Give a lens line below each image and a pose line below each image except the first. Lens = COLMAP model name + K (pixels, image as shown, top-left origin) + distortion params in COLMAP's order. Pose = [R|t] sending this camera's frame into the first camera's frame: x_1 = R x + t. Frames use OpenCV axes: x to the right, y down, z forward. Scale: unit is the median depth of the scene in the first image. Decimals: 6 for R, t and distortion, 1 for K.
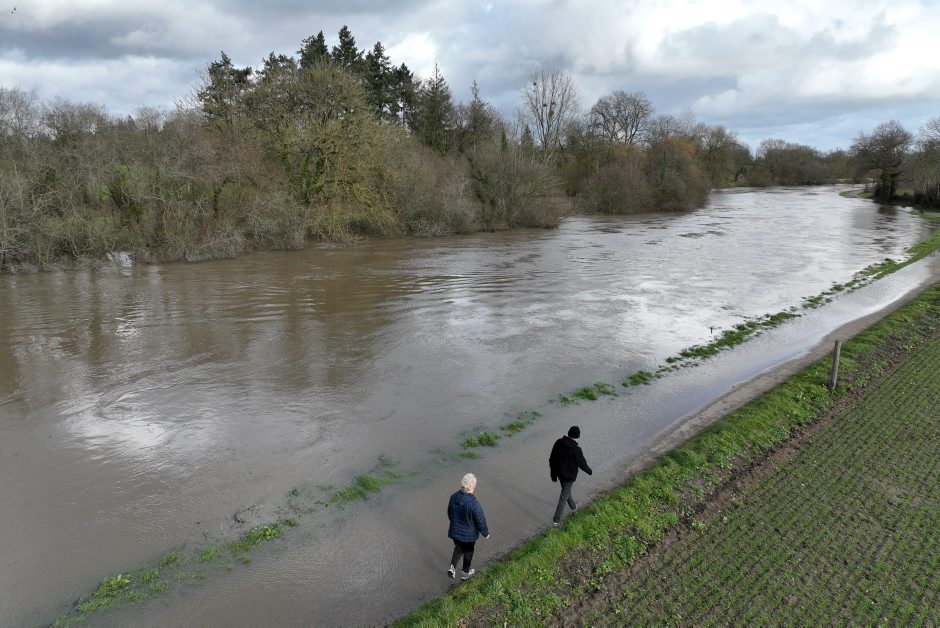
lens RADIAL K [[666.0, 0, 468.9], [0, 666.0, 278.3], [0, 0, 1]] dist [0.005039, 0.008498]
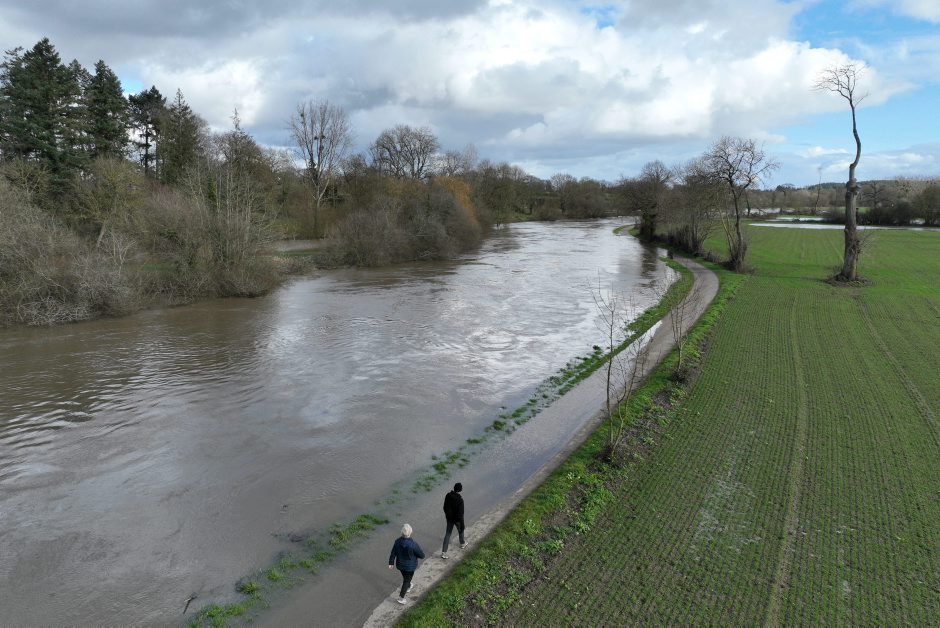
lens RADIAL K [[666.0, 0, 468.9], [0, 666.0, 278.3], [0, 0, 1]] dist [0.005039, 0.008498]
pose [[0.965408, -0.028263, 0.259209, 0.079331], [0.038715, 0.998626, -0.035305, -0.028429], [-0.257855, 0.044119, 0.965176, 0.069557]]
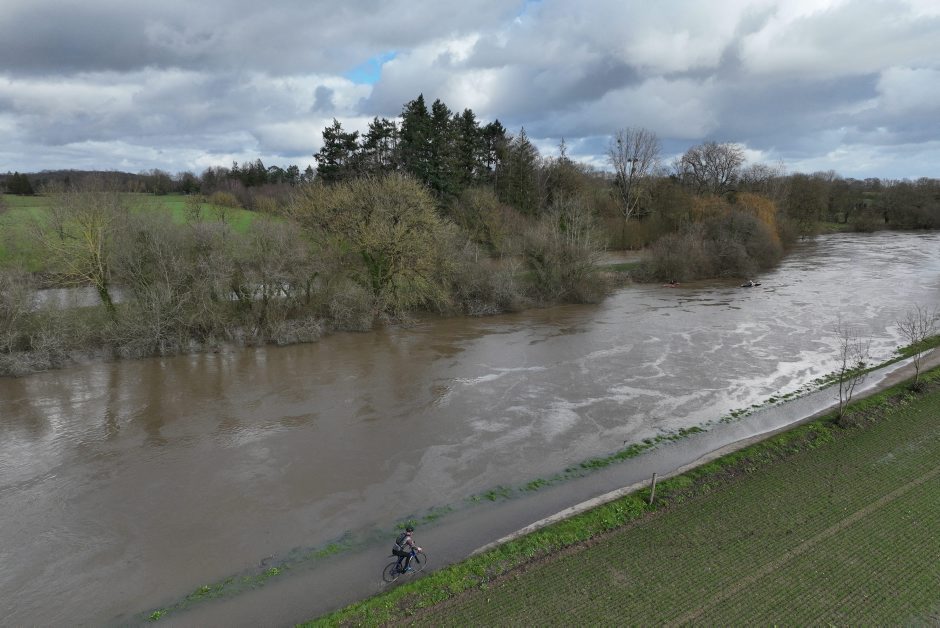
lens RADIAL K [[660.6, 0, 470.0], [0, 660.6, 314.0], [0, 0, 1]] dist [0.001296, 0.003713]
pose [[0.986637, 0.030730, -0.160010, 0.045212], [-0.027982, 0.999420, 0.019402, -0.035750], [0.160513, -0.014665, 0.986925, -0.069023]]
